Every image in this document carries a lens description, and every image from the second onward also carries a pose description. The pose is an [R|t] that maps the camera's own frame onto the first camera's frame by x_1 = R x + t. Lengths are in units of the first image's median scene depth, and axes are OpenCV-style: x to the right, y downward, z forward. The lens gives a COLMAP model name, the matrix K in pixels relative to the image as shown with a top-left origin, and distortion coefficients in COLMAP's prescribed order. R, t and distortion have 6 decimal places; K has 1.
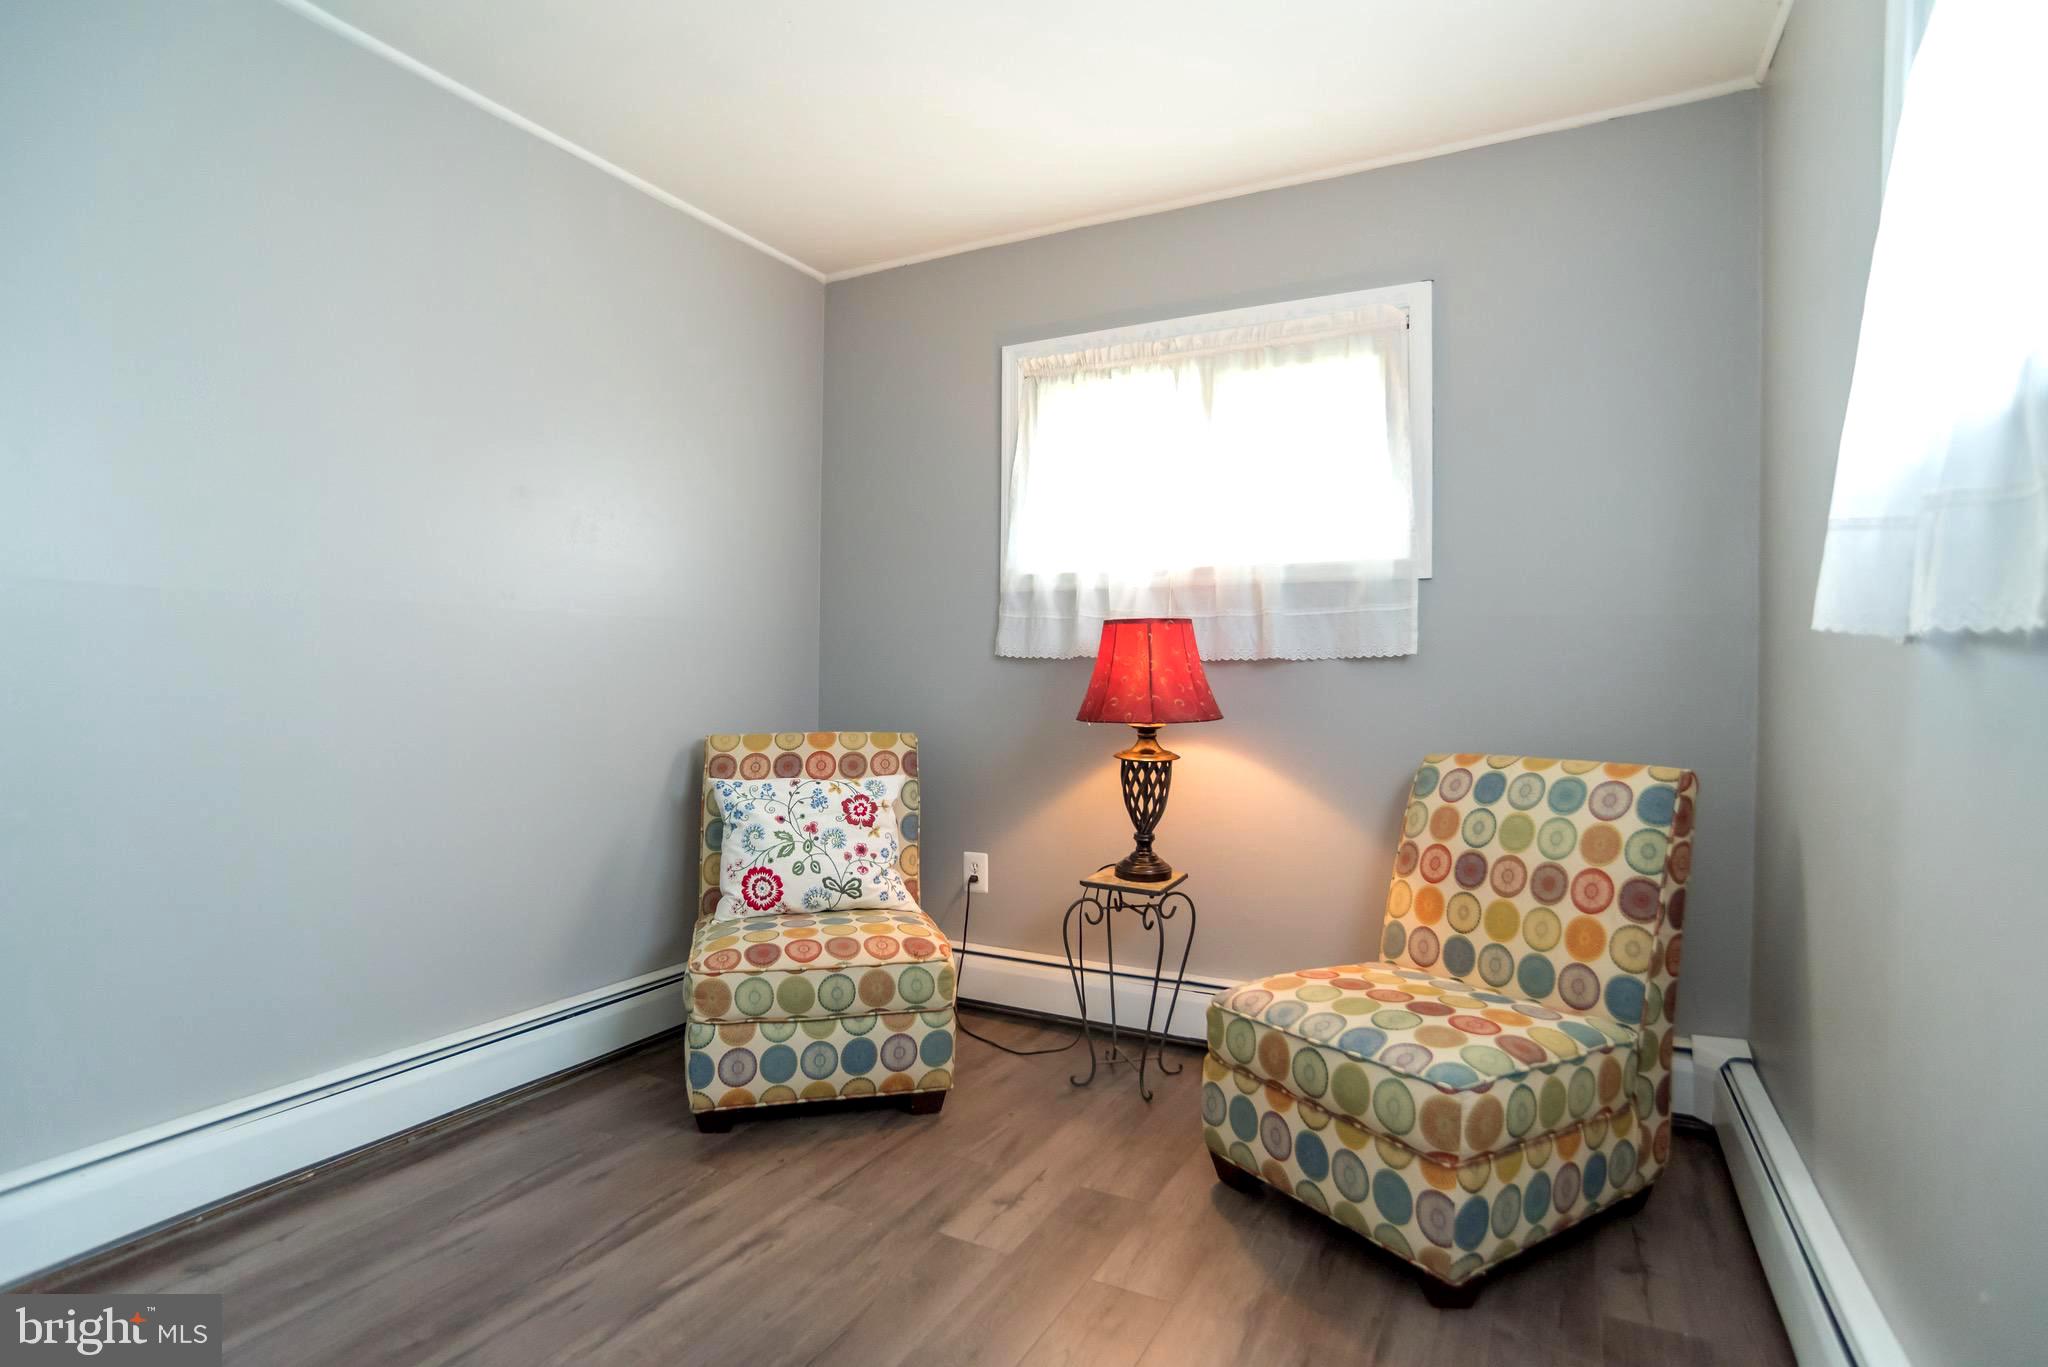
lens RADIAL K [[1050.5, 0, 1004.4], [0, 1050.5, 676.9], [0, 0, 1]] dist [-0.040506, 0.014424]
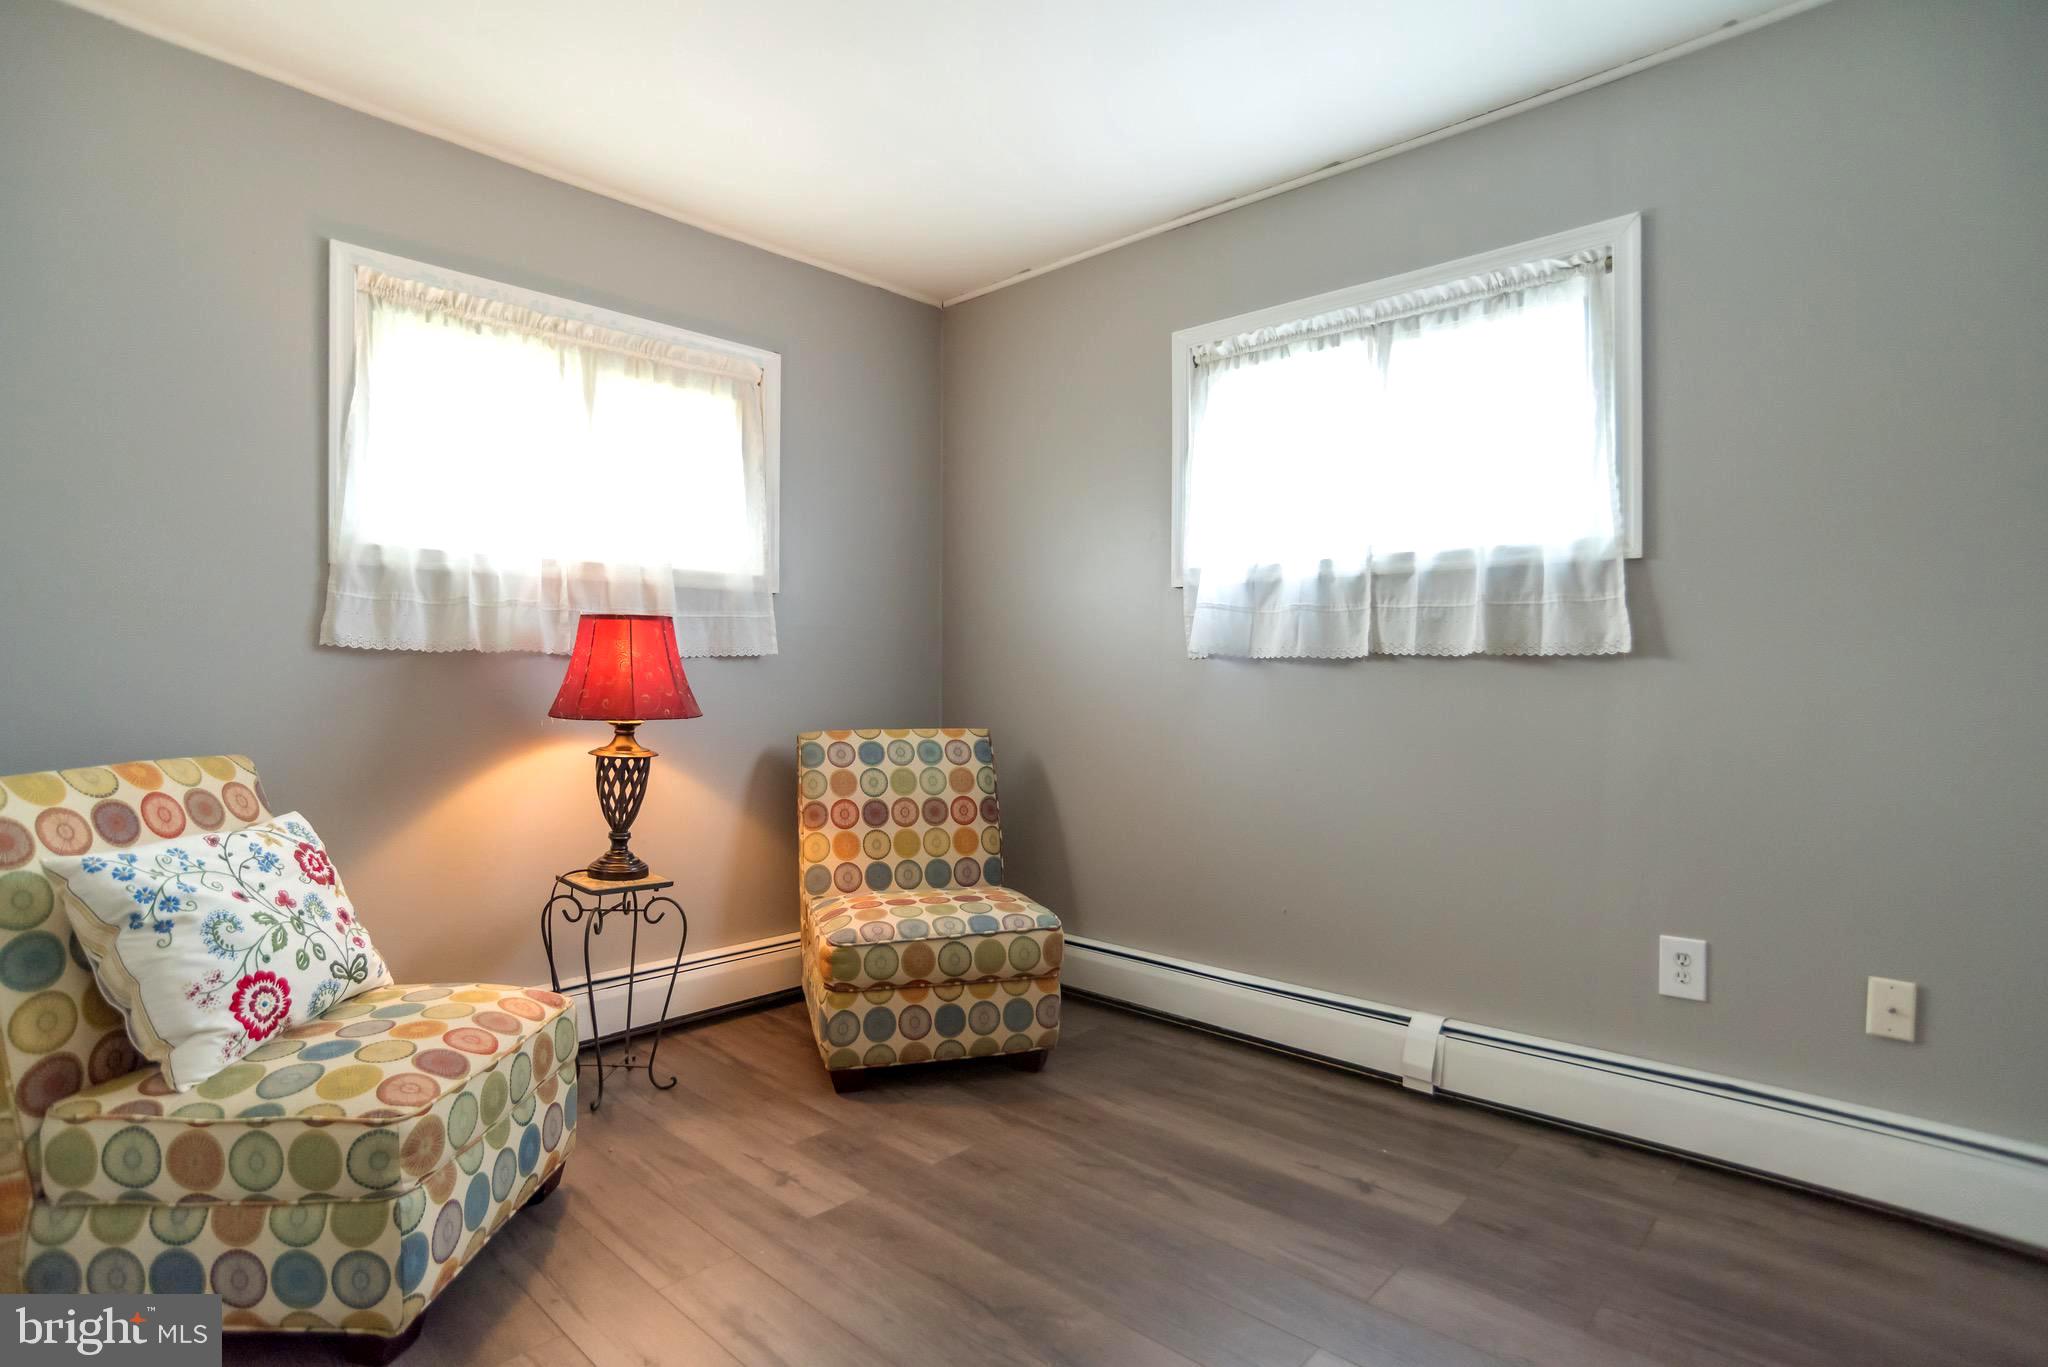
lens RADIAL K [[1050.5, 0, 1009.6], [0, 1050.5, 676.7], [0, 0, 1]] dist [-0.040506, 0.014424]
pose [[0.270080, -0.007353, 0.962810, -0.715033], [-0.003541, 0.999956, 0.008629, -0.006746], [-0.962831, -0.005740, 0.270042, 0.385843]]
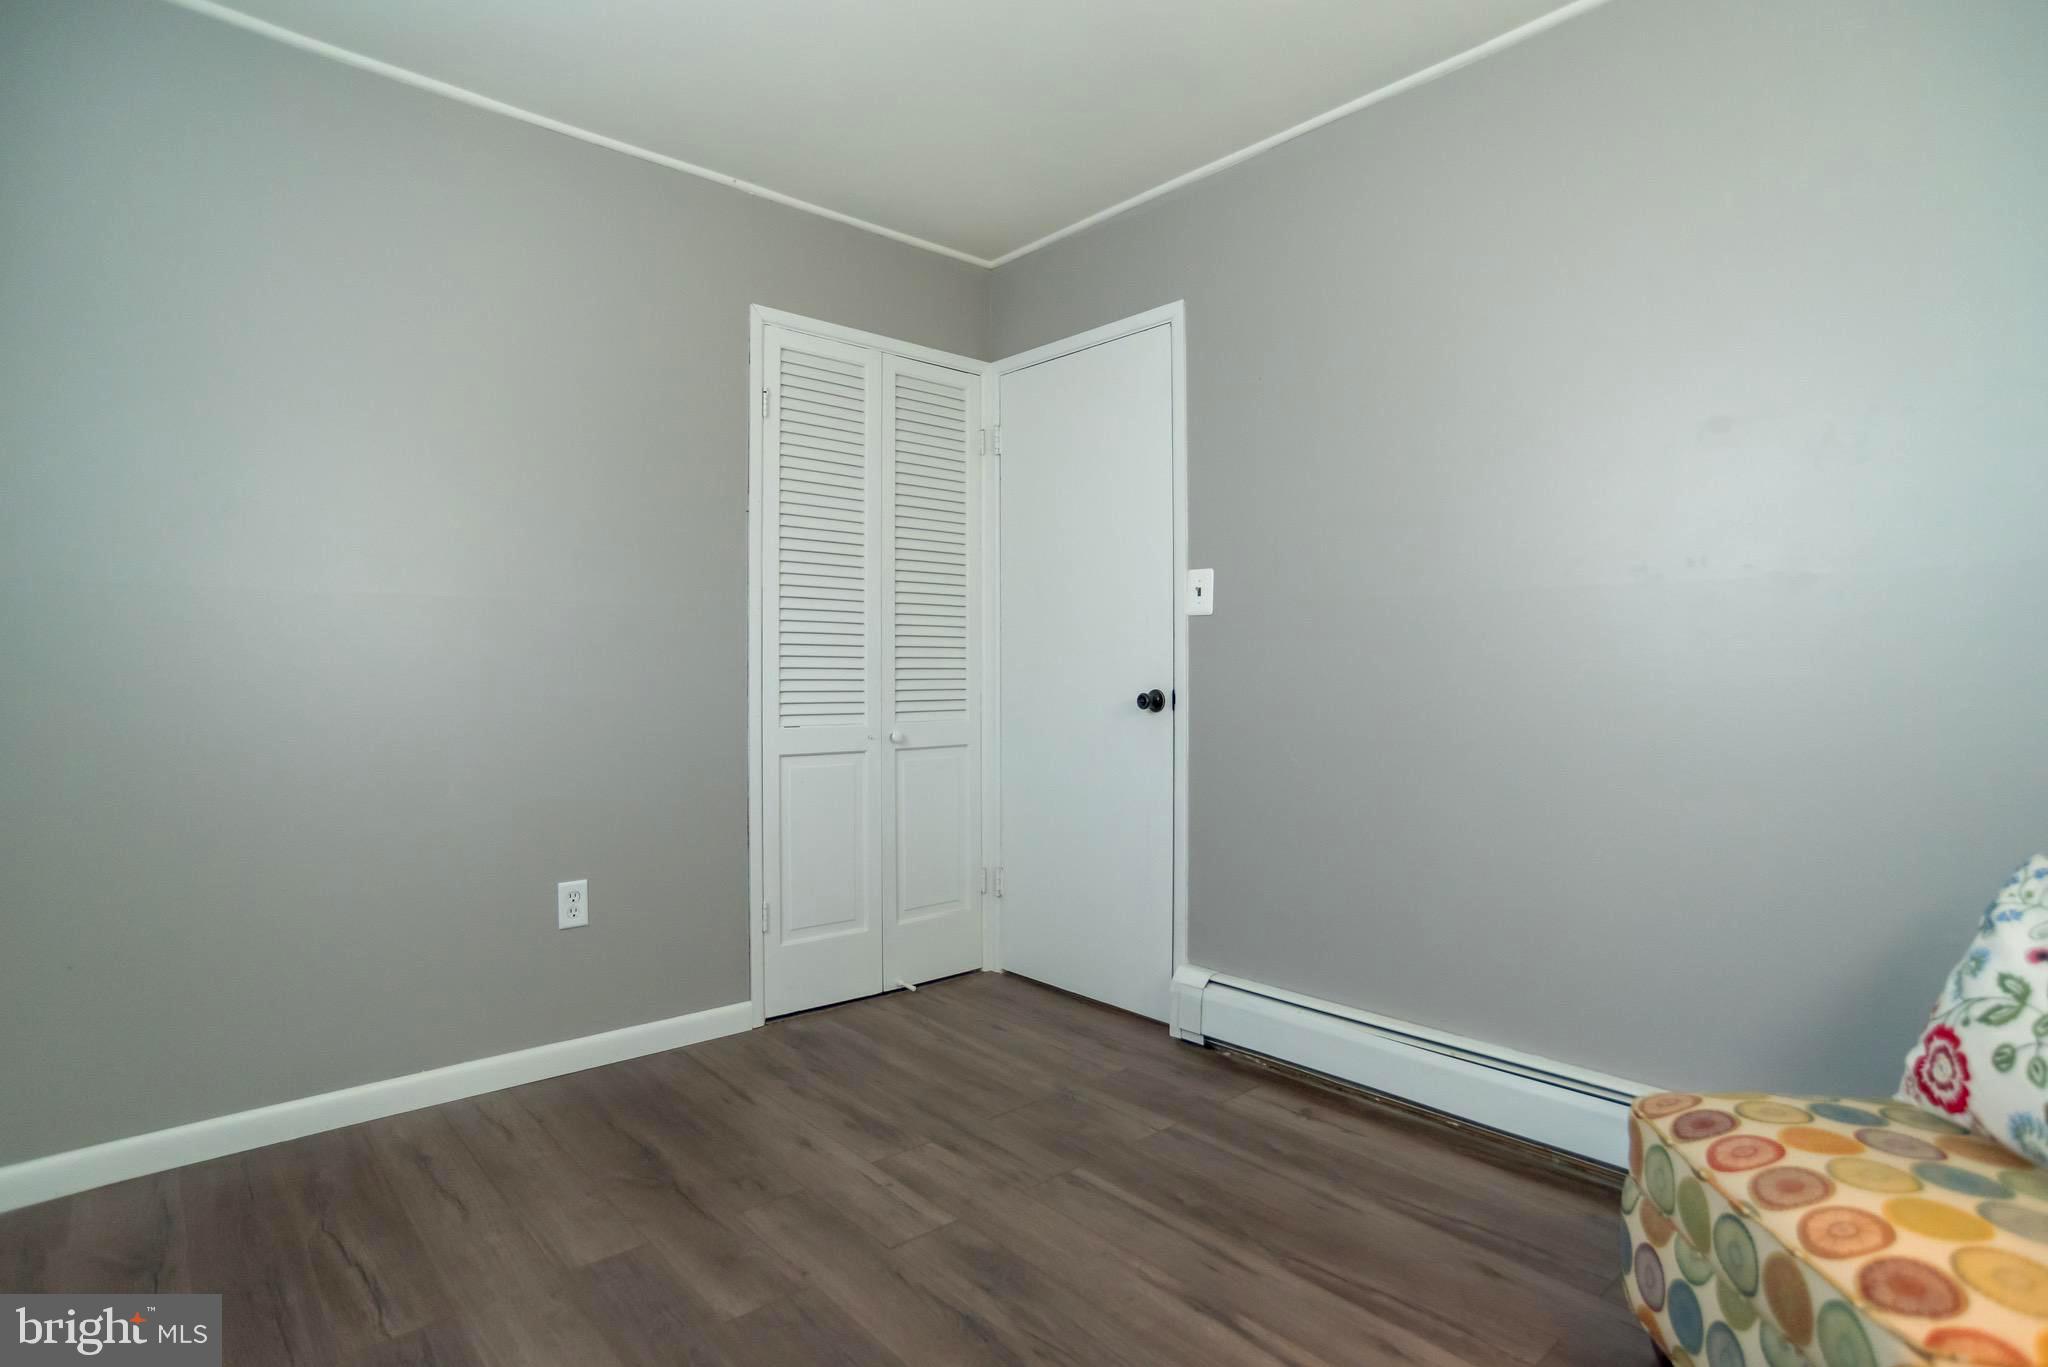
lens RADIAL K [[1050.5, 0, 1030.6], [0, 1050.5, 673.2], [0, 0, 1]] dist [-0.040506, 0.014424]
pose [[-0.332934, -0.000217, -0.942950, 0.398567], [-0.003448, 0.999994, 0.000987, 0.006658], [0.942944, 0.003580, -0.332933, 0.737636]]
